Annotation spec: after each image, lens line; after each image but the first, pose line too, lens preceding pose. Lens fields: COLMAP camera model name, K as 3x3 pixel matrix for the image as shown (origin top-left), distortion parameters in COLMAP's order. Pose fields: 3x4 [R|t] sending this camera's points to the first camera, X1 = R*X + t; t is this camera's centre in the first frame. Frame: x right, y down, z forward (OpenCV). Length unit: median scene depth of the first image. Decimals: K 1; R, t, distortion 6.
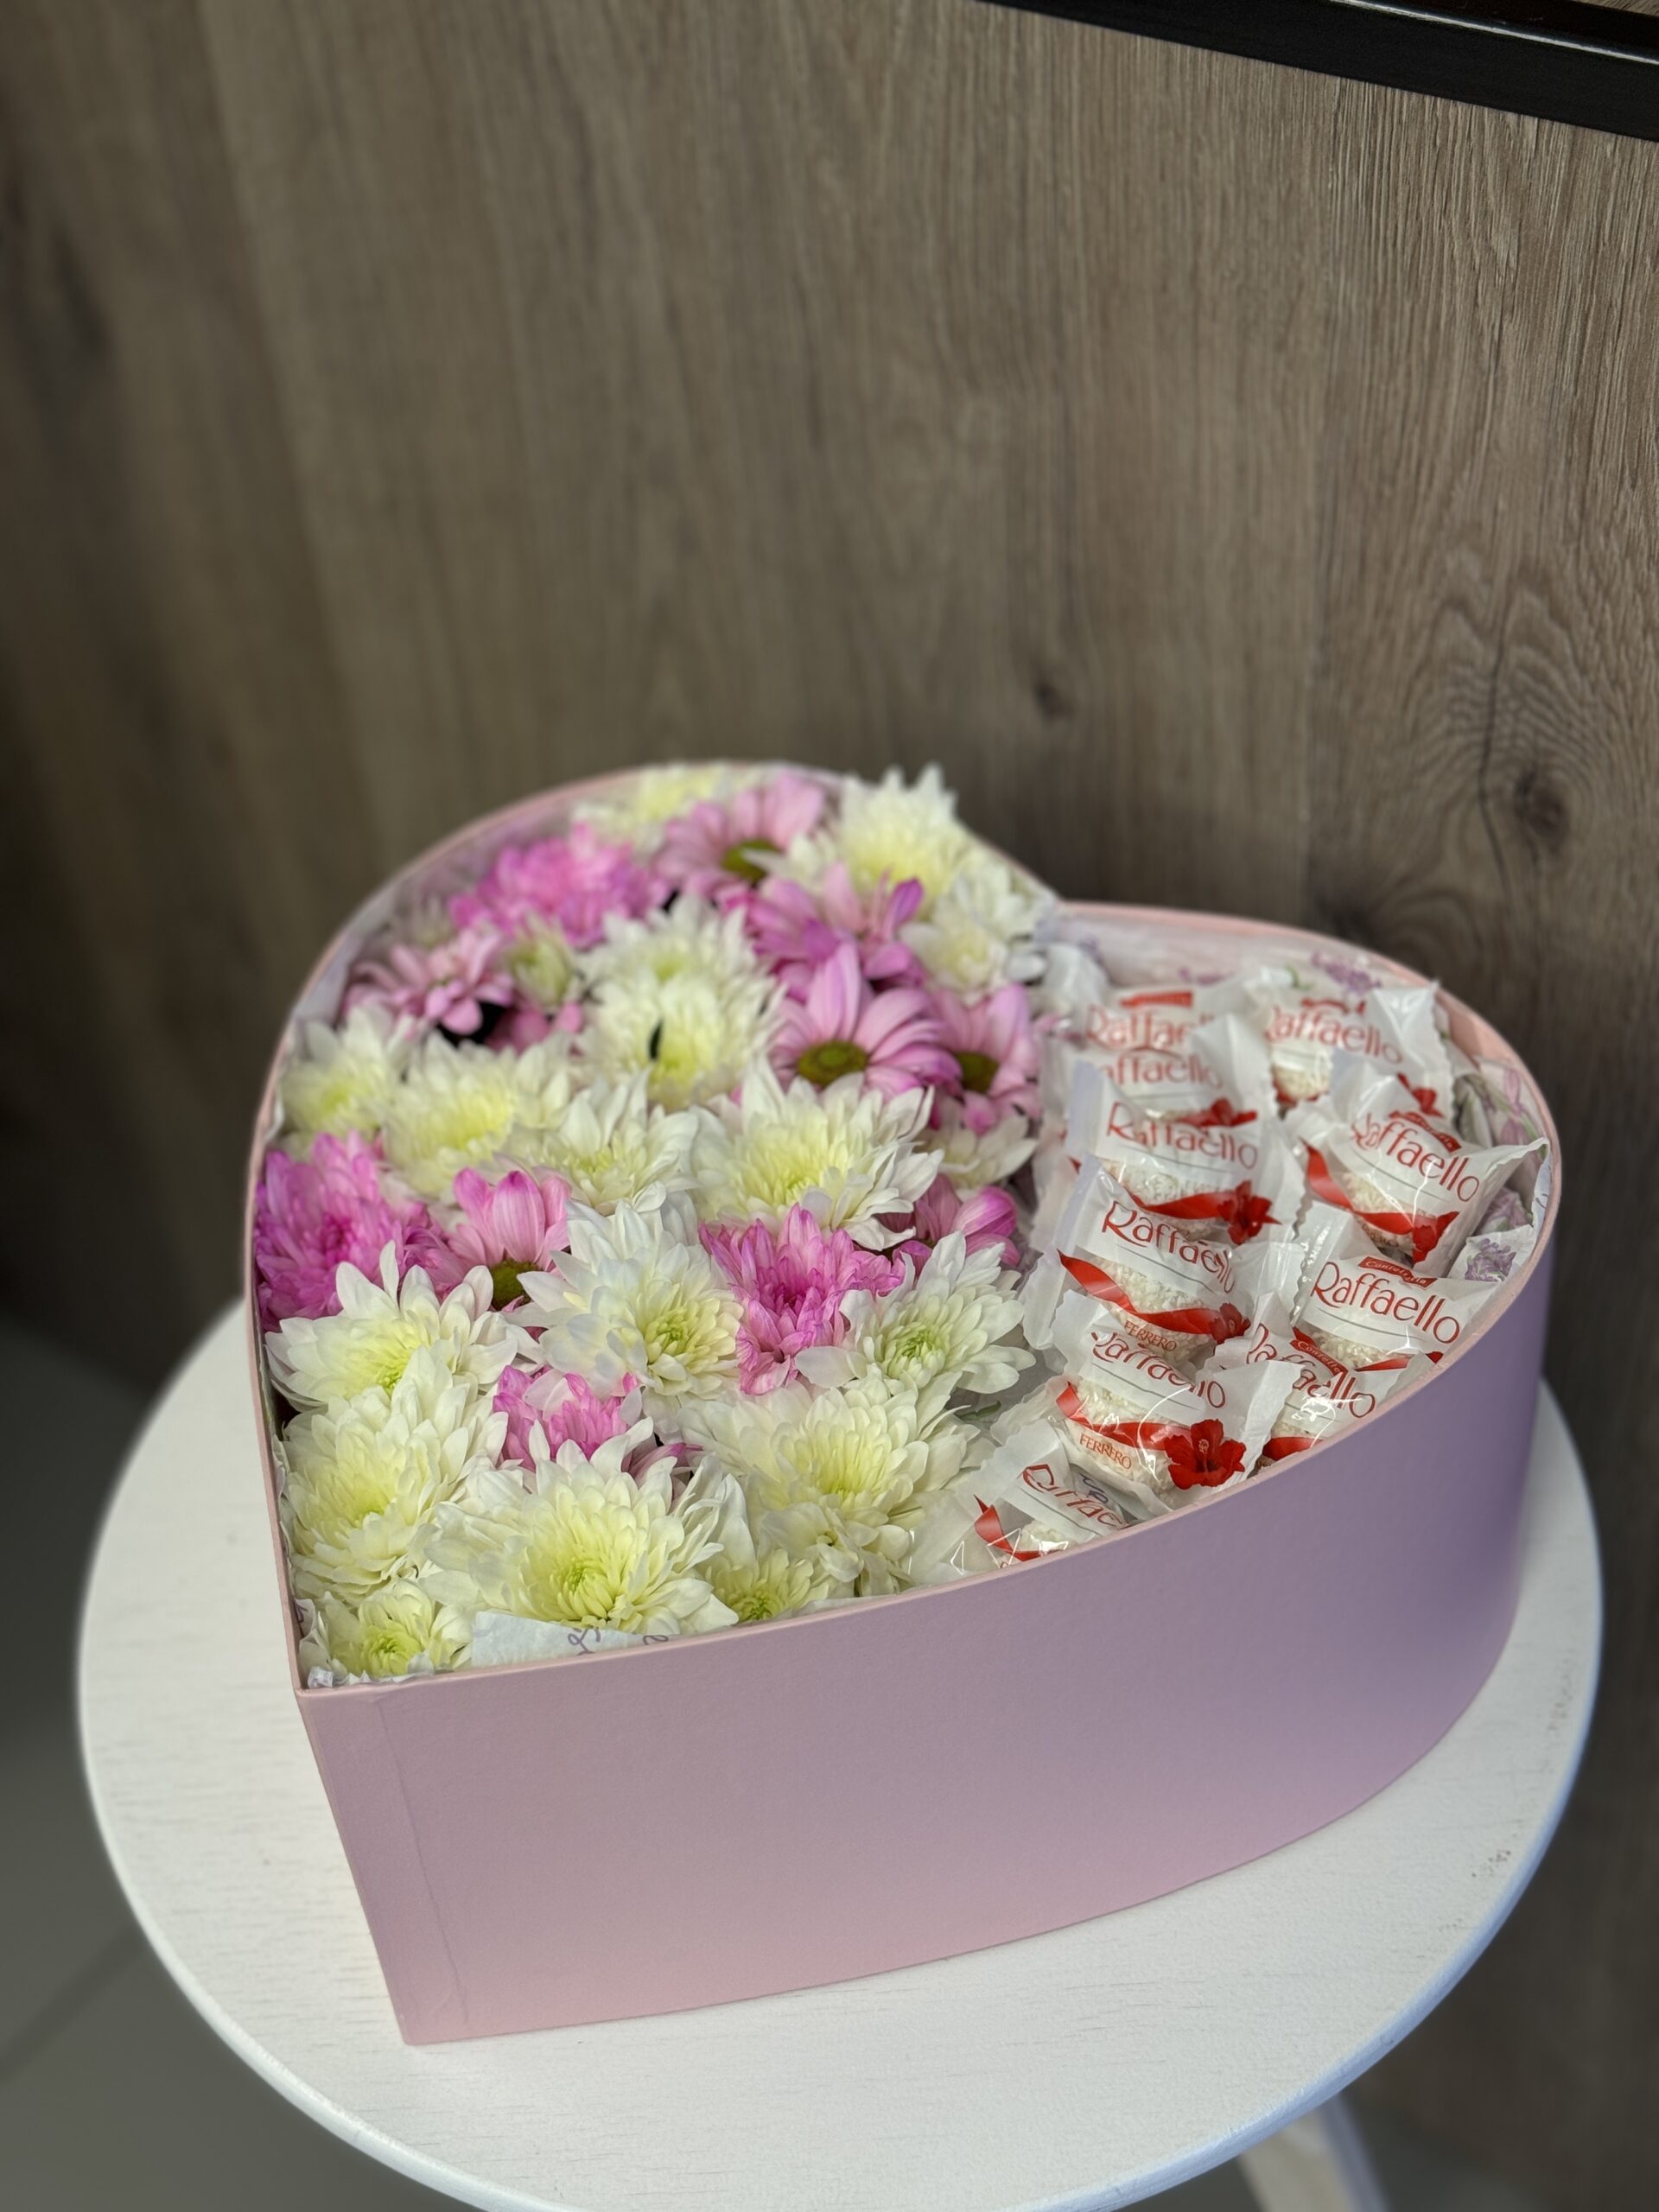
lens RADIAL K [[3062.1, 0, 818.4], [0, 3062.1, 1119.5], [0, 0, 1]] dist [0.065737, 0.000000]
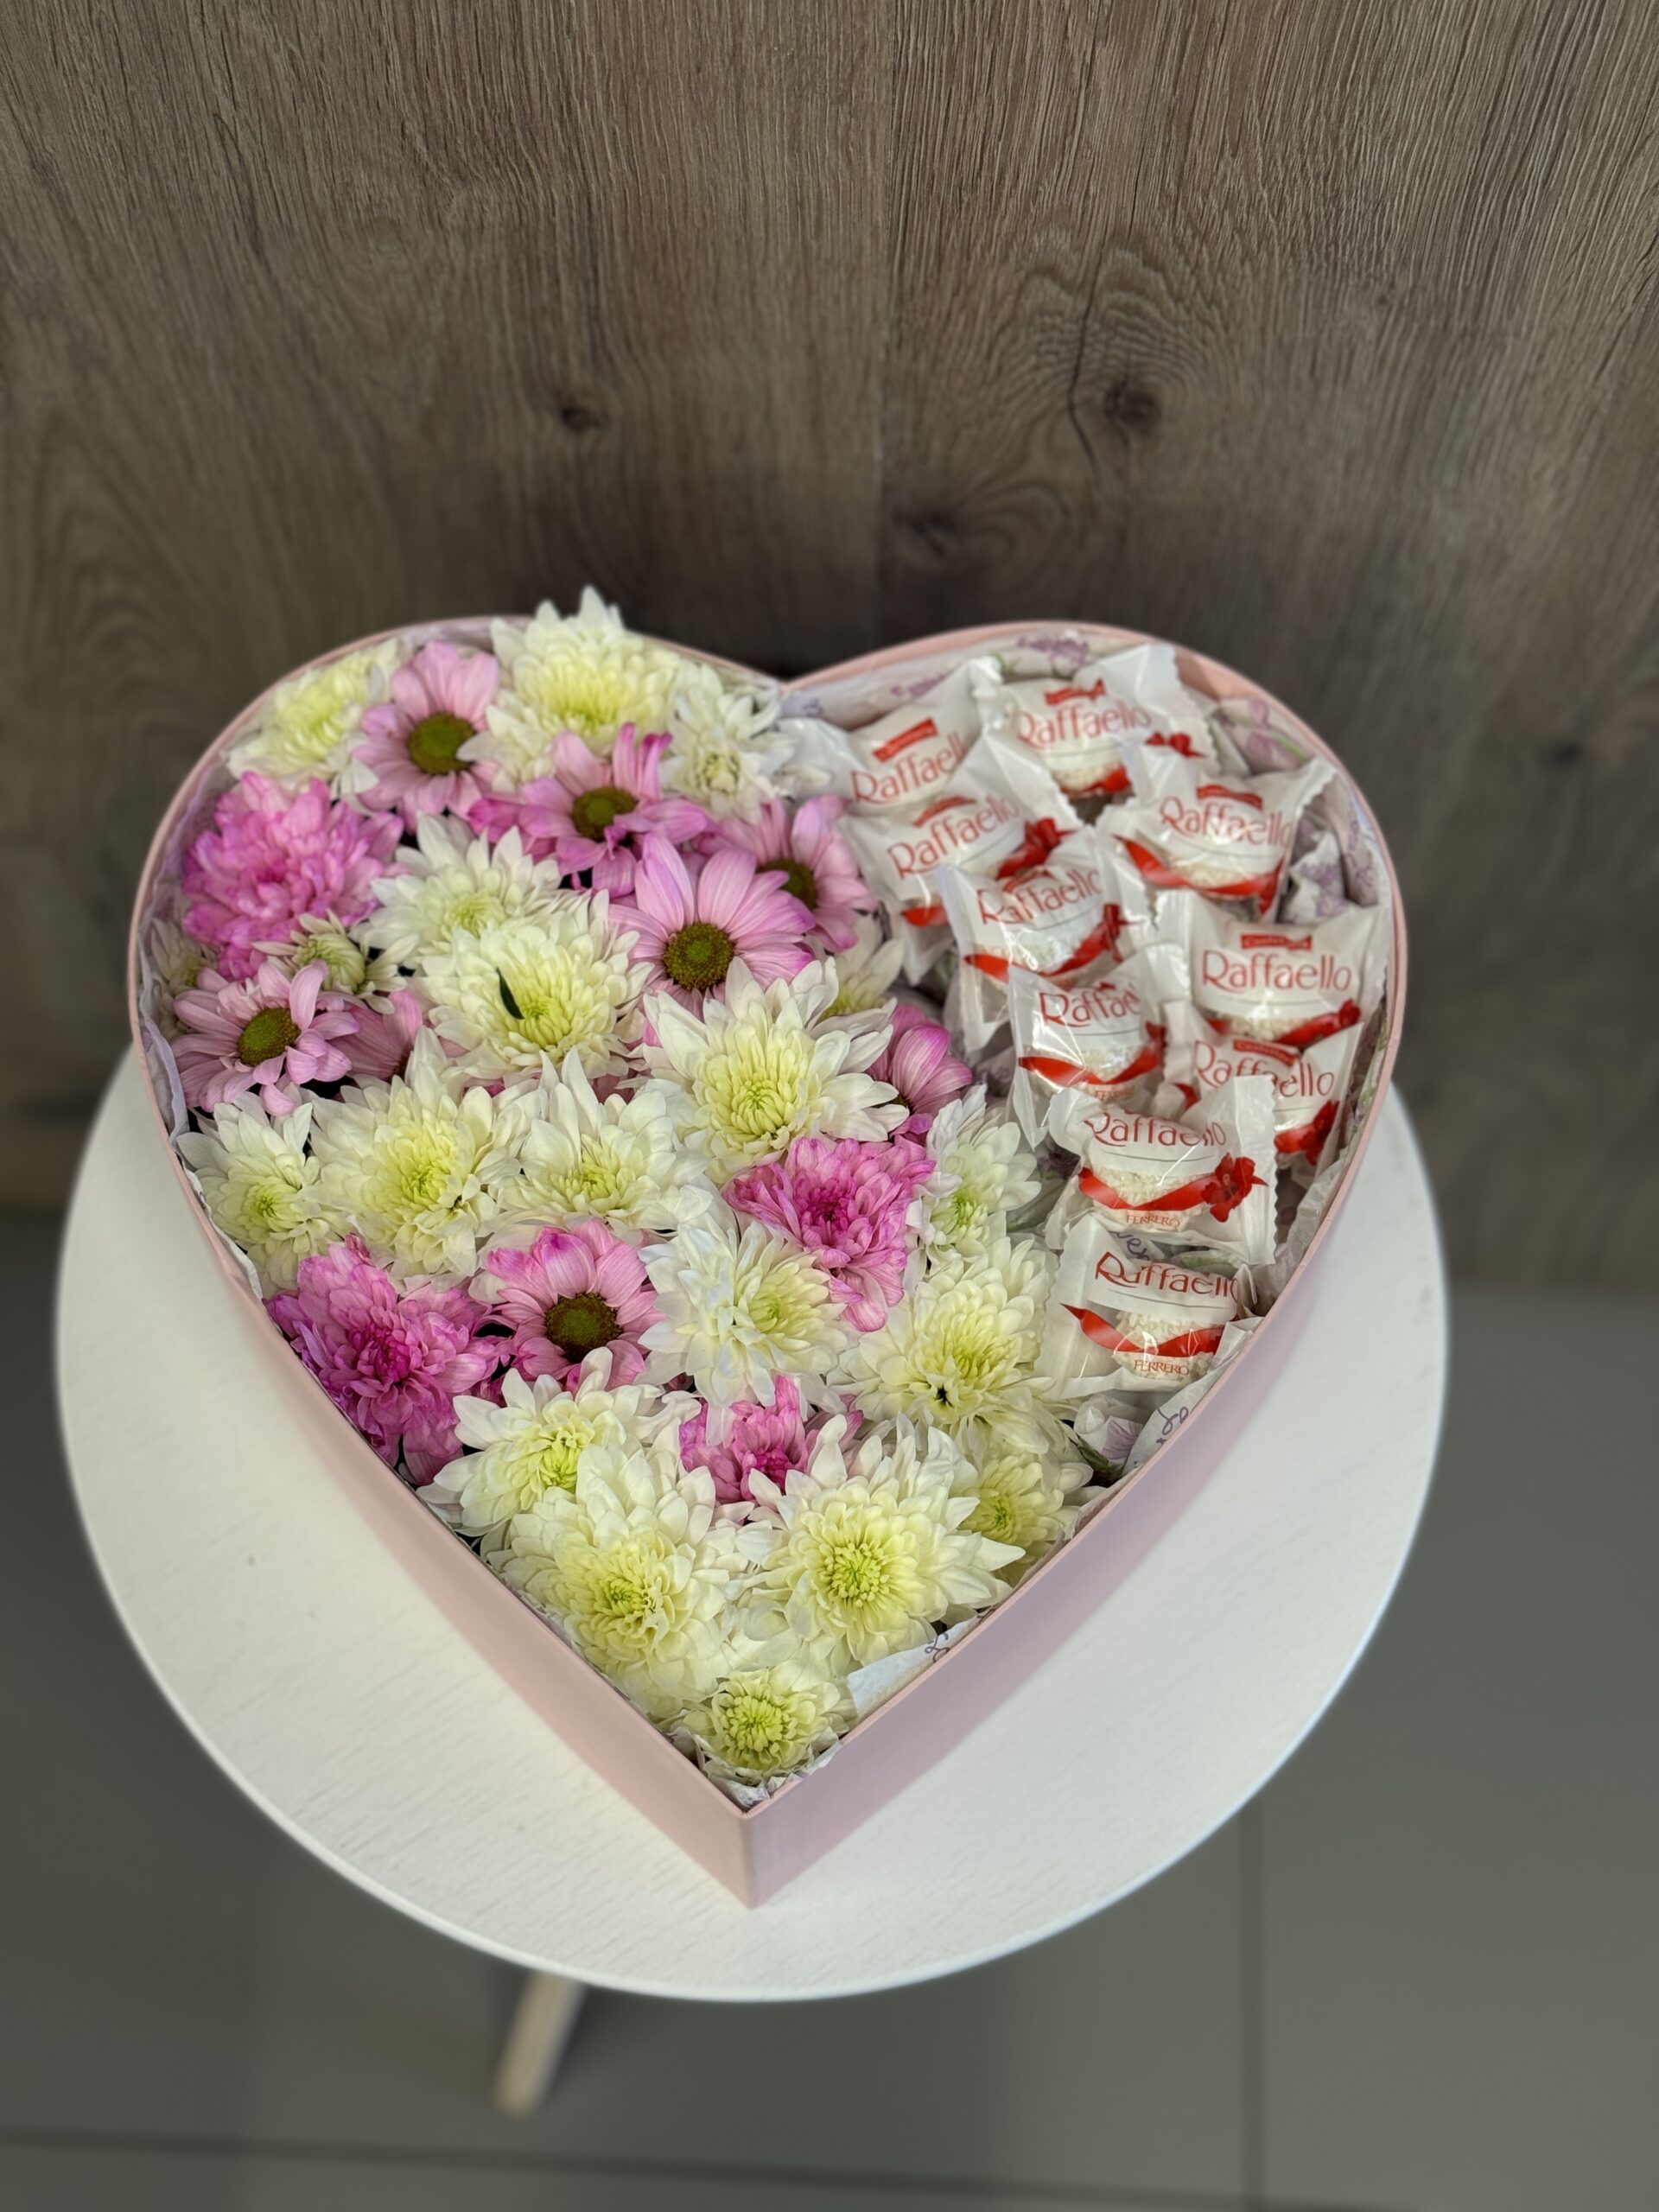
lens RADIAL K [[3062.1, 0, 816.6], [0, 3062.1, 1117.2], [0, 0, 1]] dist [0.065737, 0.000000]
pose [[0.829277, -0.472287, 0.298738, -0.286229], [0.312081, 0.834830, 0.453501, -0.413447], [-0.463578, -0.282848, 0.839698, 0.102113]]
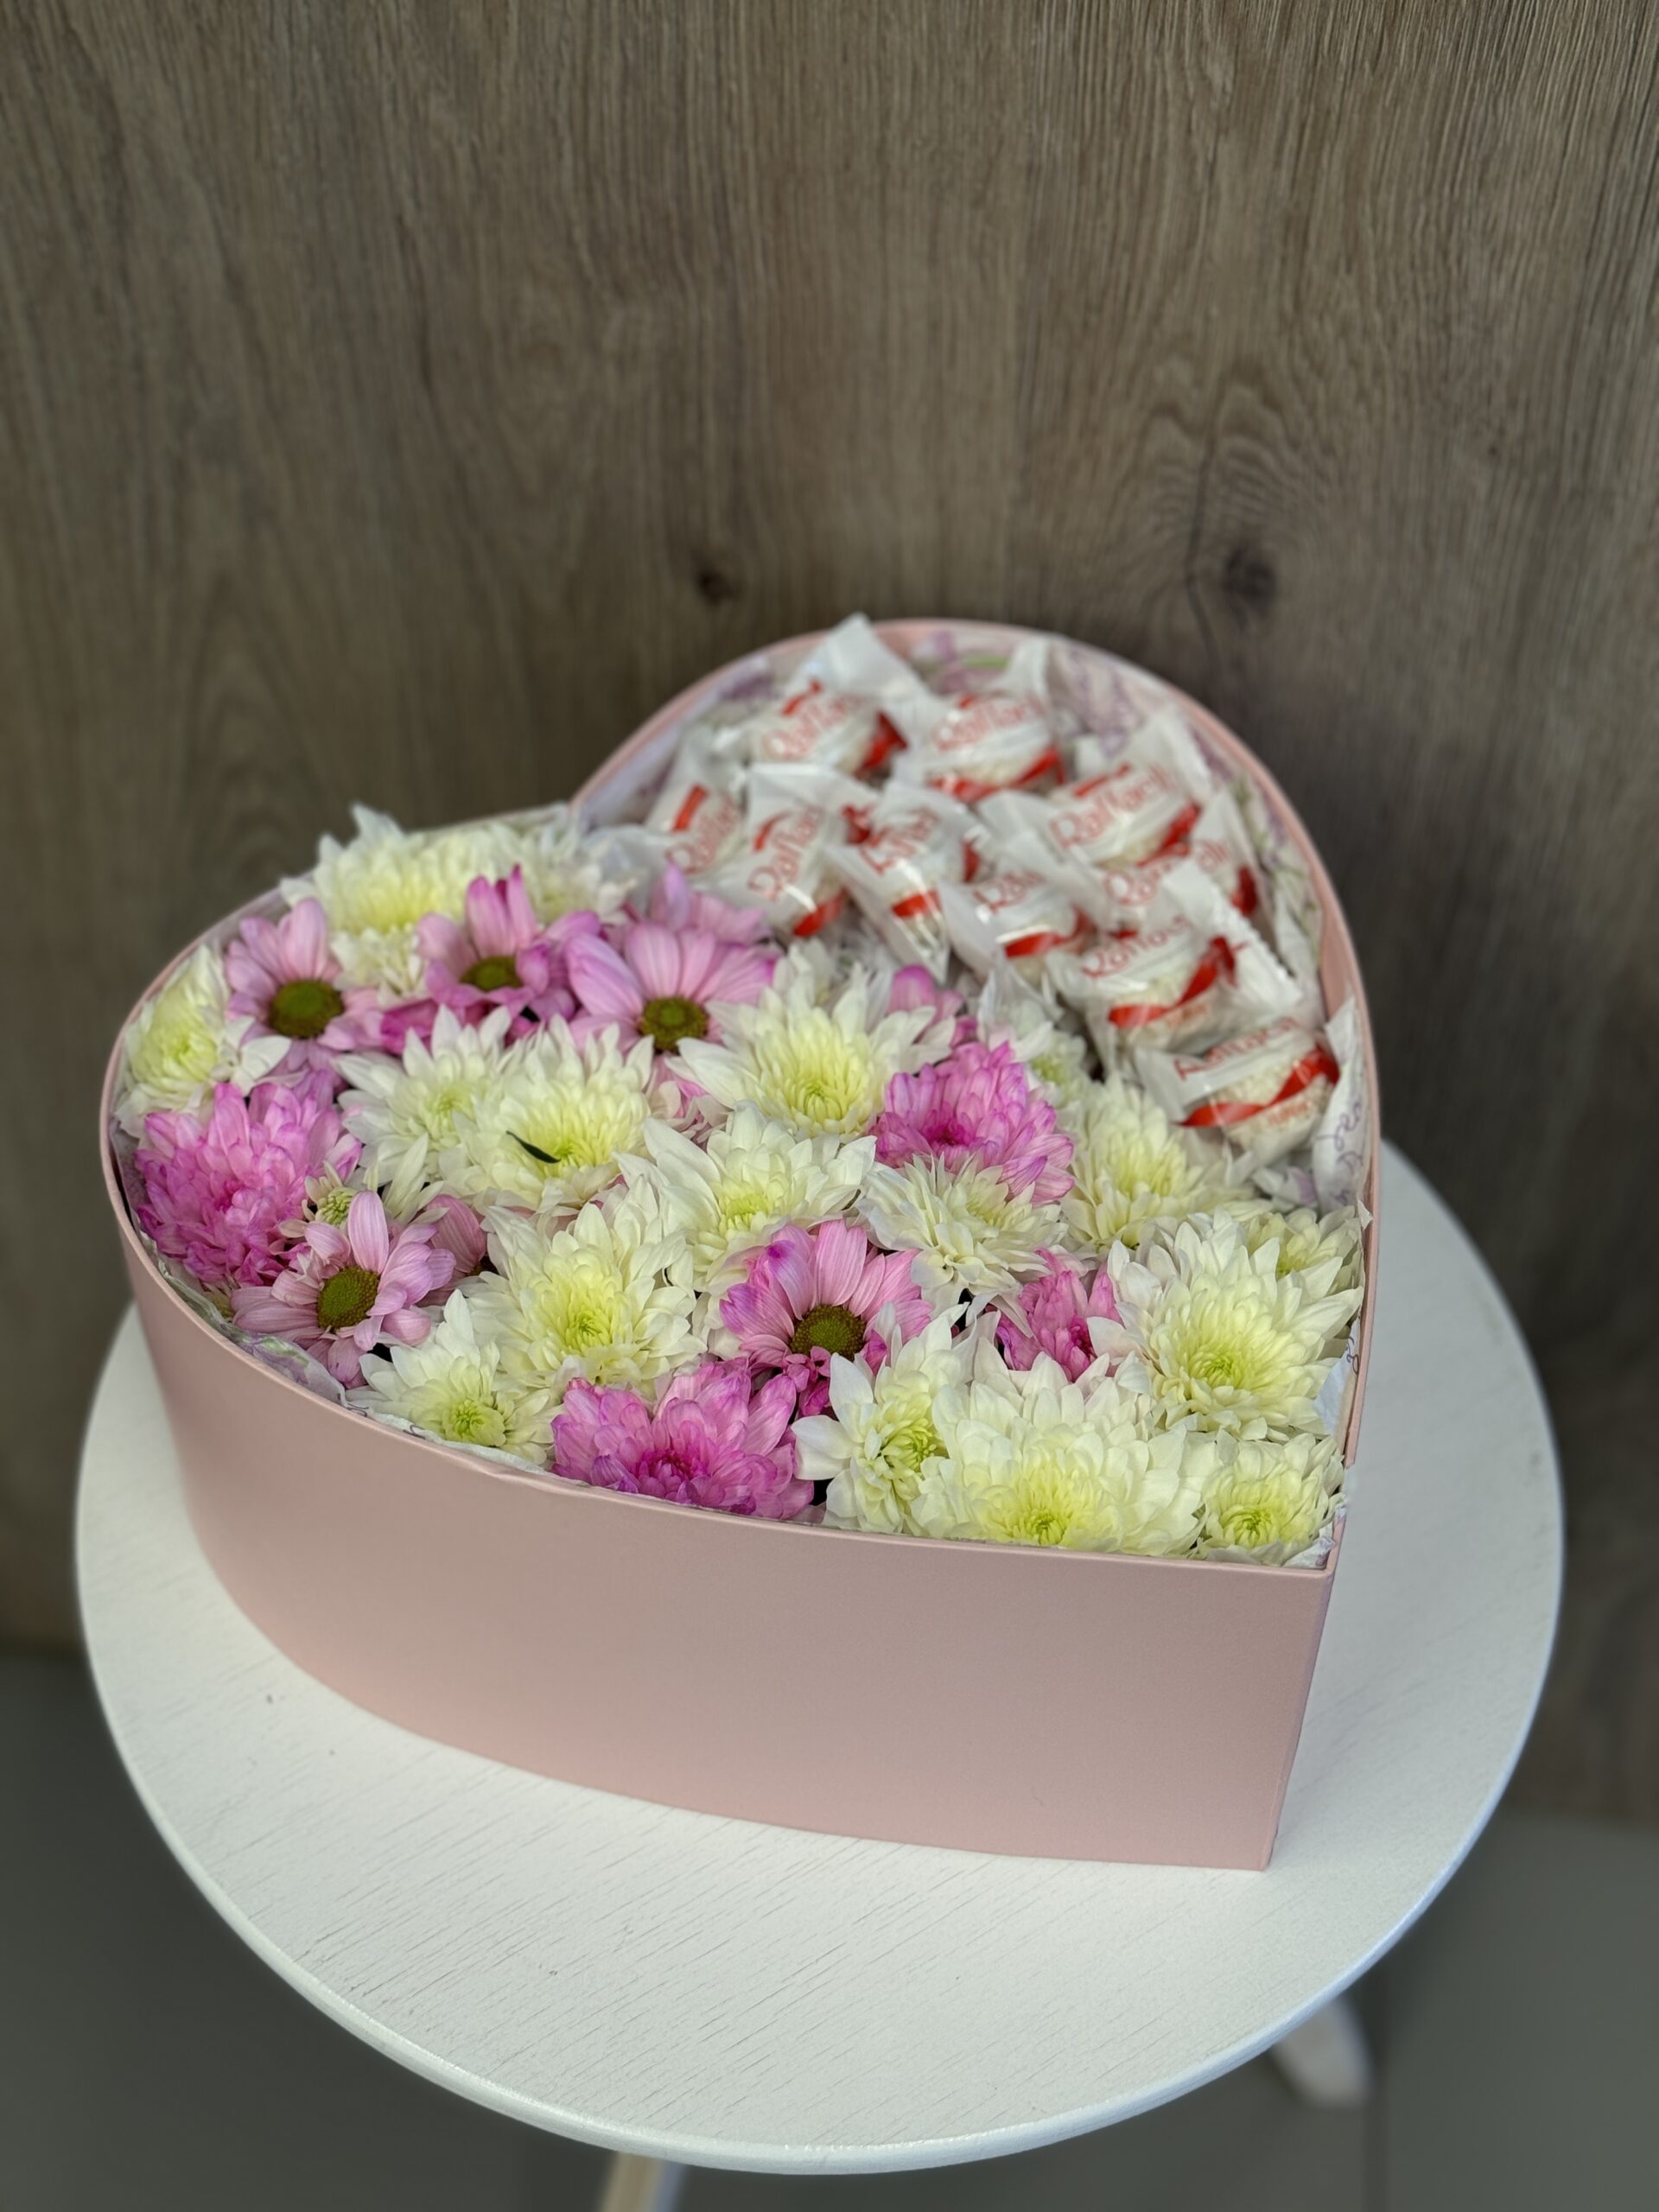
lens RADIAL K [[3062.1, 0, 802.4], [0, 3062.1, 1140.2], [0, 0, 1]] dist [0.065737, 0.000000]
pose [[0.870278, -0.314150, 0.379375, -0.379530], [0.275362, 0.948911, 0.154092, -0.125152], [-0.408401, -0.029638, 0.912321, 0.073284]]
